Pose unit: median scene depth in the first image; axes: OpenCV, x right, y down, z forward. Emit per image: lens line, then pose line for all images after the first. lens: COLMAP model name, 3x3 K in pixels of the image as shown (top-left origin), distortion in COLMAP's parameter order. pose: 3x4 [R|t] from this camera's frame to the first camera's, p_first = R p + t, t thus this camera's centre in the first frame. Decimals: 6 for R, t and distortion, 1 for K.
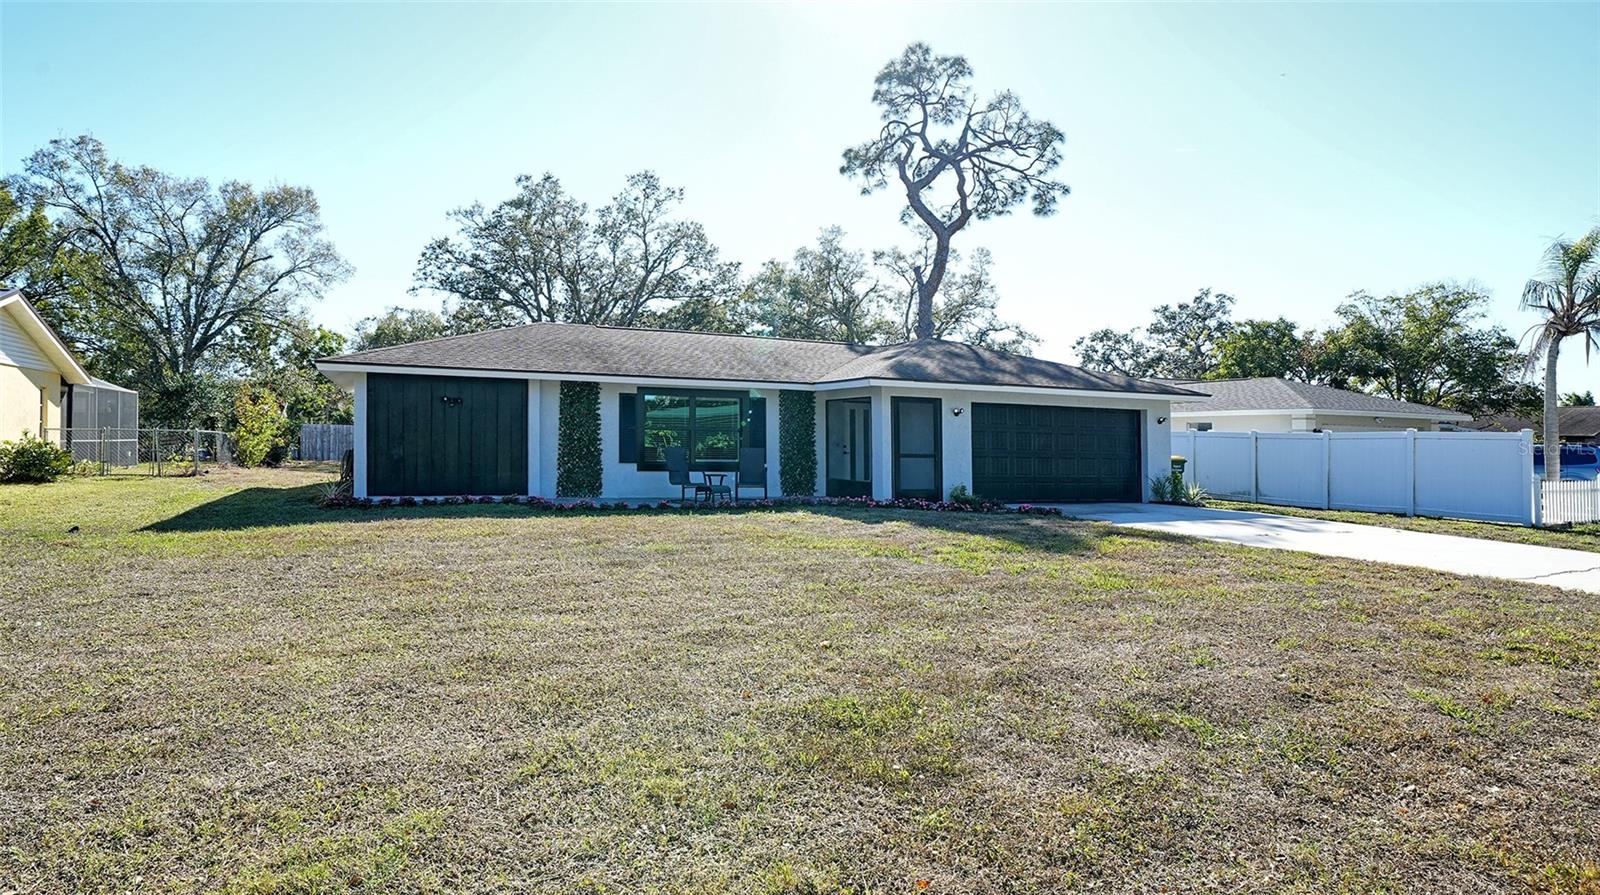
lens RADIAL K [[867.3, 0, 800.0], [0, 867.3, 447.5], [0, 0, 1]] dist [-0.051592, -0.000095]
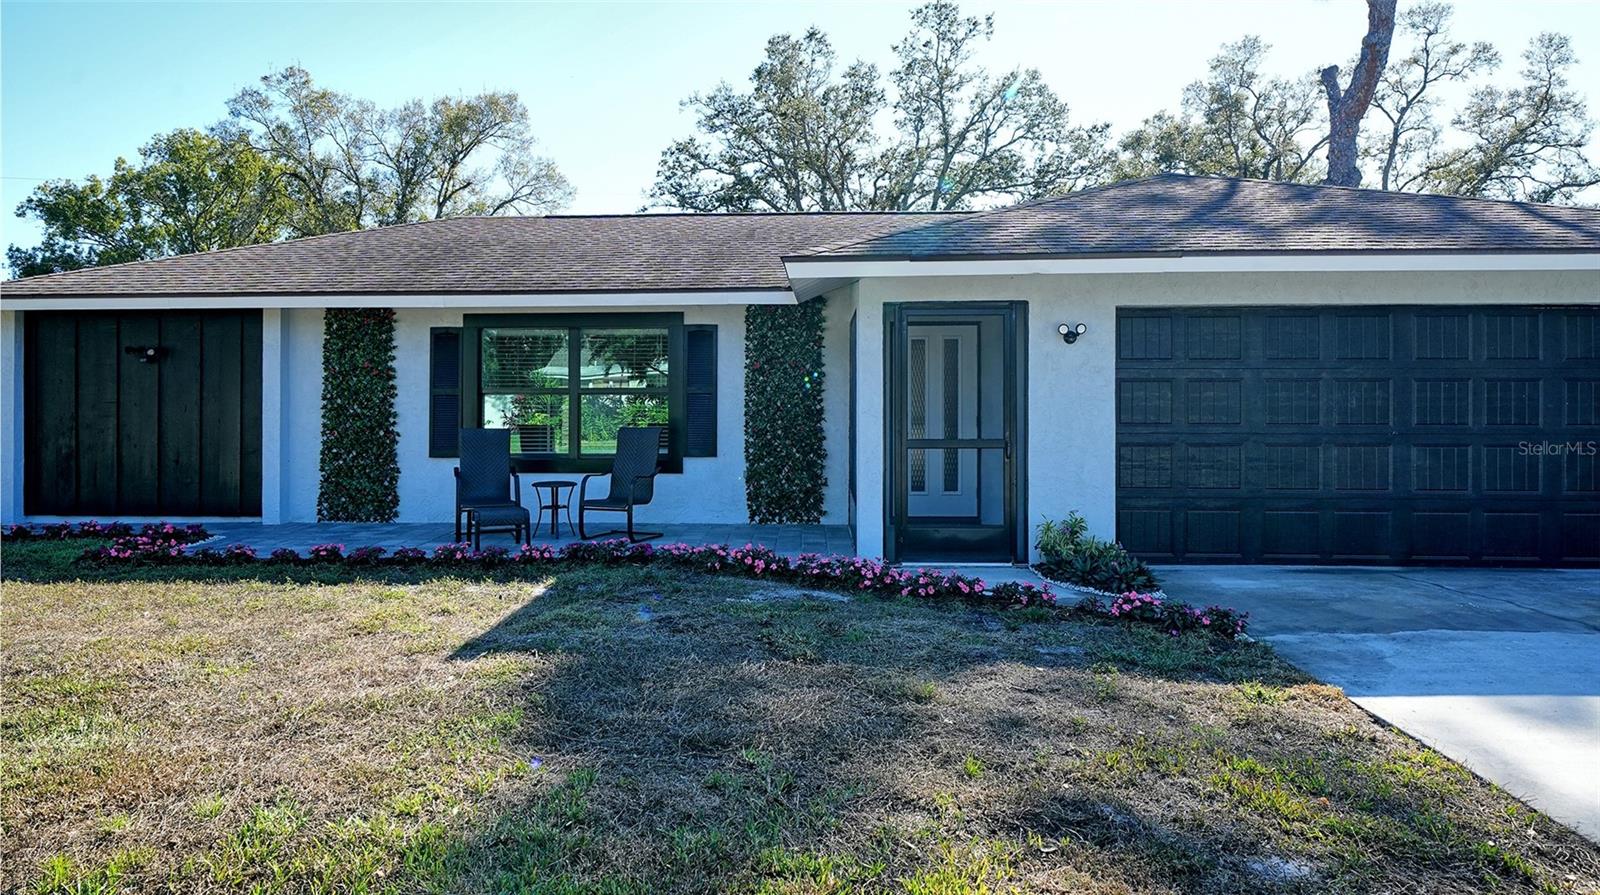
lens RADIAL K [[1101.6, 0, 800.0], [0, 1101.6, 447.5], [0, 0, 1]] dist [0.005782, -0.002950]
pose [[0.894874, -0.000448, -0.446319, 0.108917], [0.016363, 0.999360, 0.031805, -0.002341], [0.446019, -0.035765, 0.894308, 0.178446]]
